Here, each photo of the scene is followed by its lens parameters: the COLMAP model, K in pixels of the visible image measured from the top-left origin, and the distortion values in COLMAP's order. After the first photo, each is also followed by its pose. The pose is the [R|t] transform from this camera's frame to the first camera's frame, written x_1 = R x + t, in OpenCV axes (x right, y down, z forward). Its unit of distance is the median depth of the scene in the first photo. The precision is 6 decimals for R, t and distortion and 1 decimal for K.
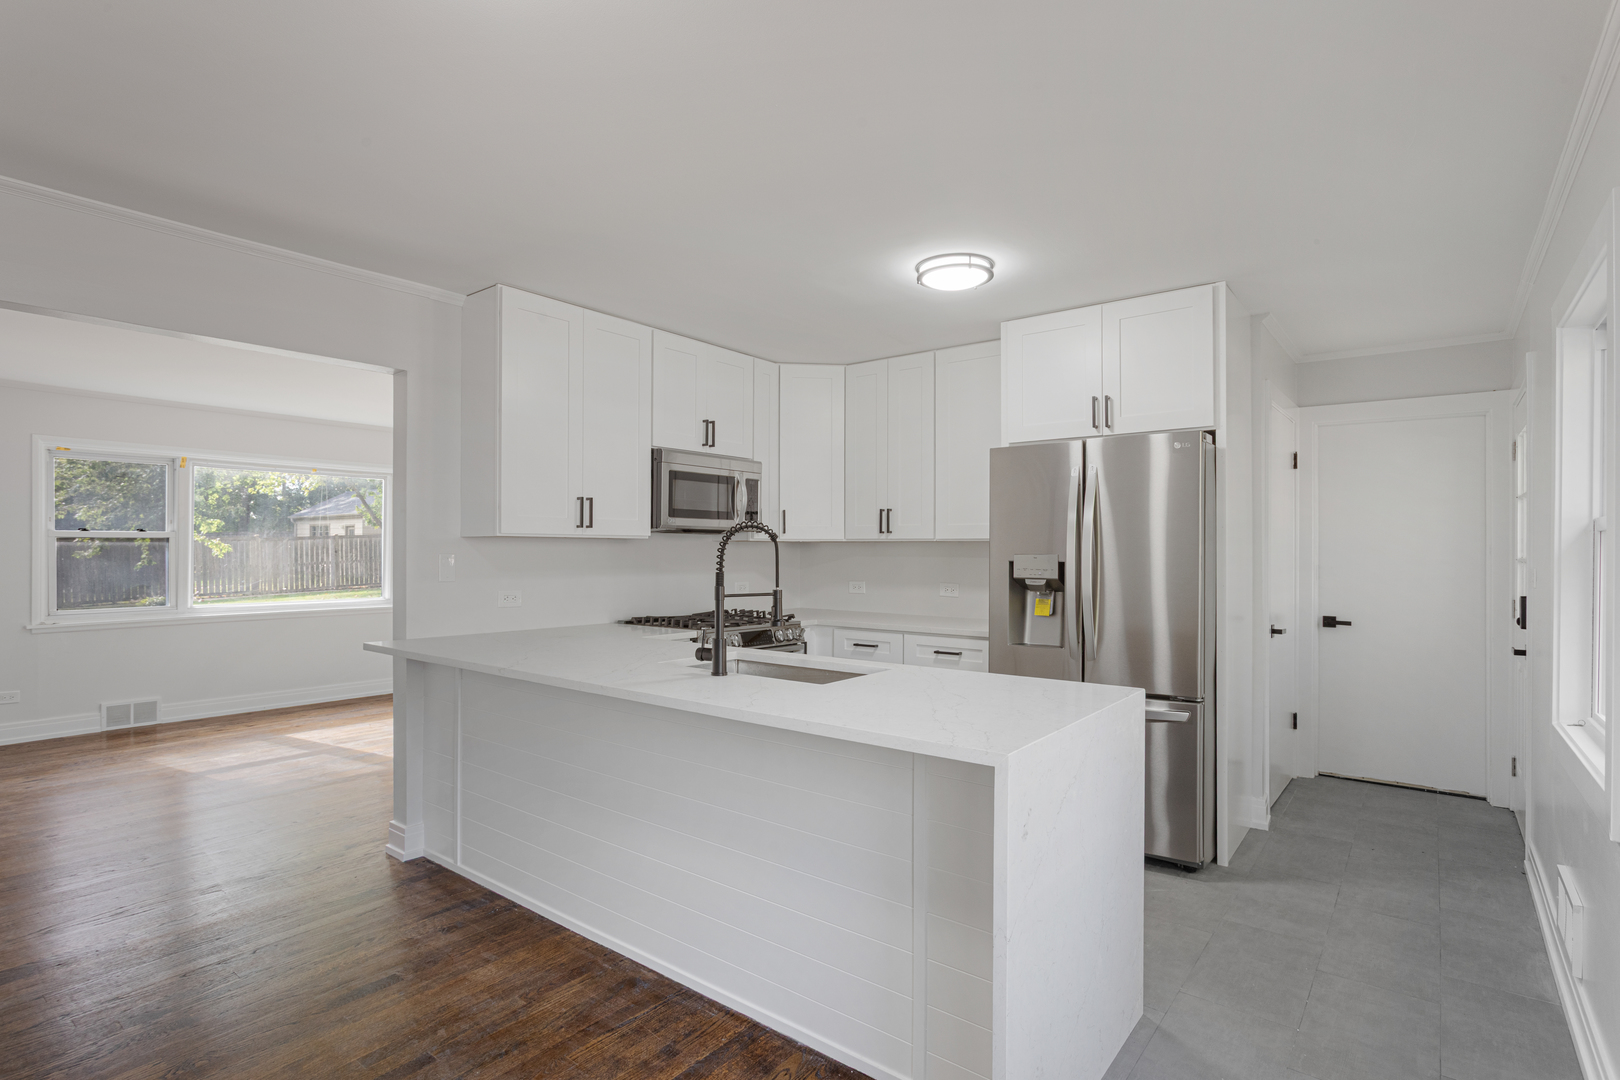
lens RADIAL K [[802.9, 0, 823.9], [0, 802.9, 541.2], [0, 0, 1]] dist [-0.017336, 0.000179]
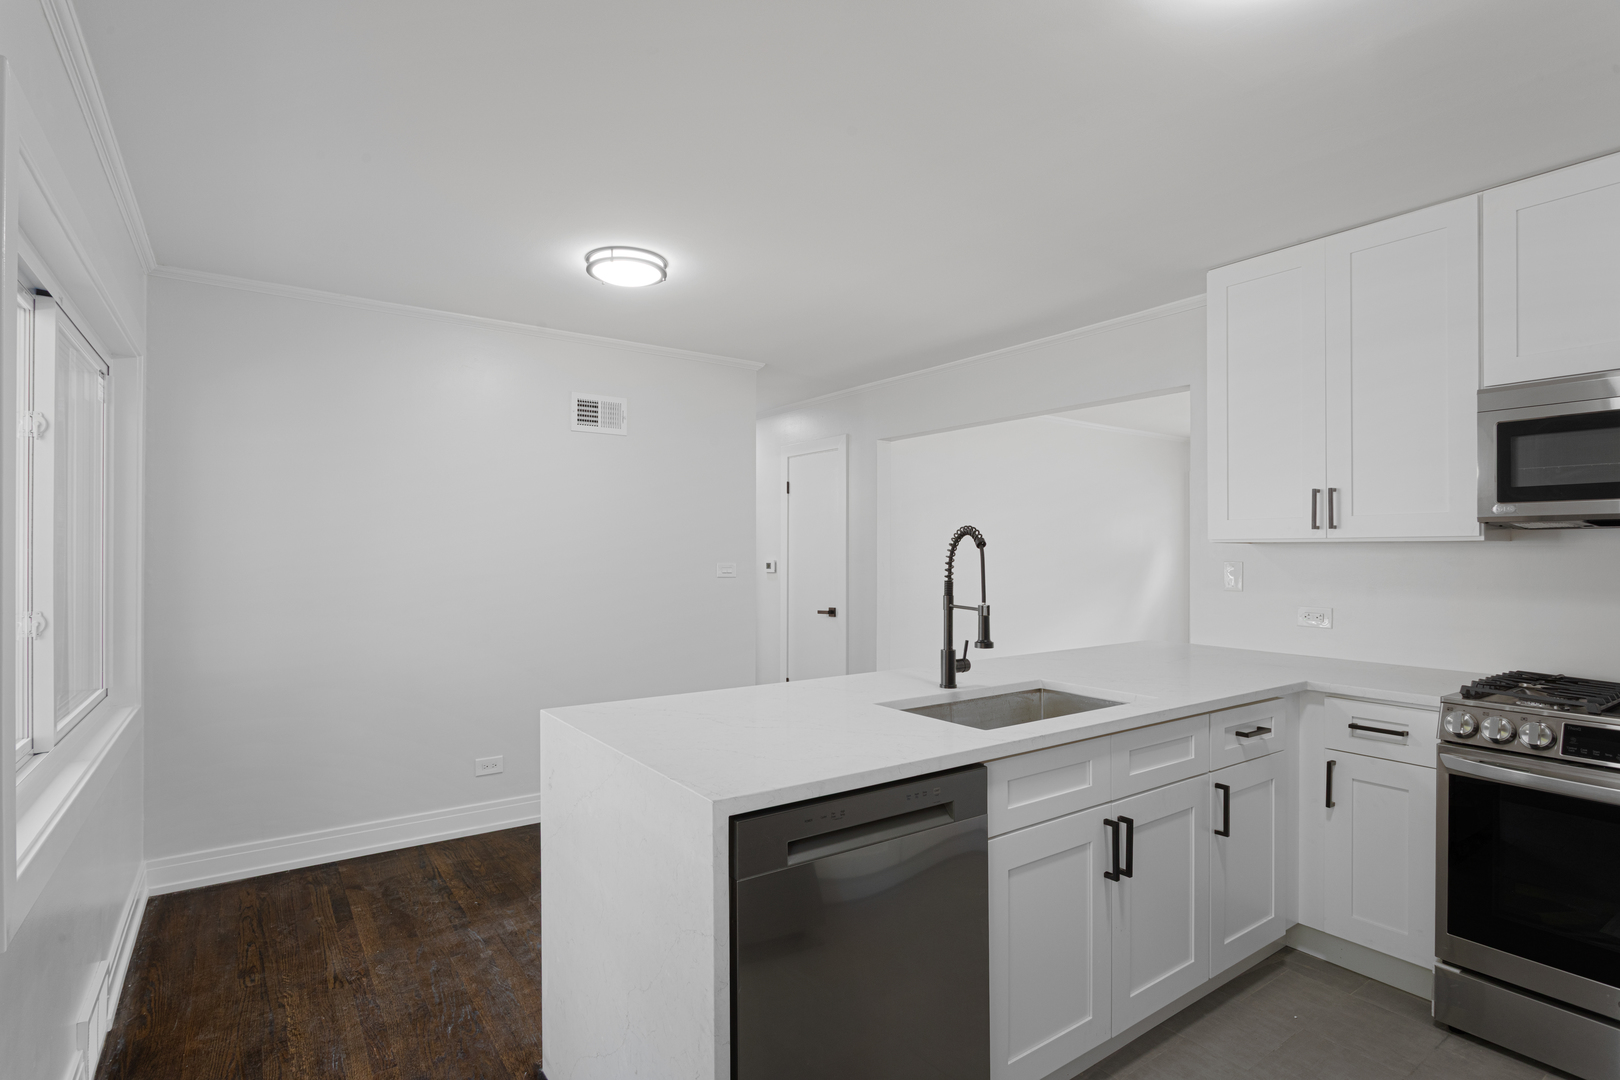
lens RADIAL K [[800.2, 0, 804.6], [0, 800.2, 554.1], [0, 0, 1]] dist [-0.003186, -0.001255]
pose [[-0.294015, -0.002096, -0.955798, 0.516251], [0.007205, 0.999964, -0.004409, 0.006750], [0.955774, -0.008183, -0.293990, 0.689329]]
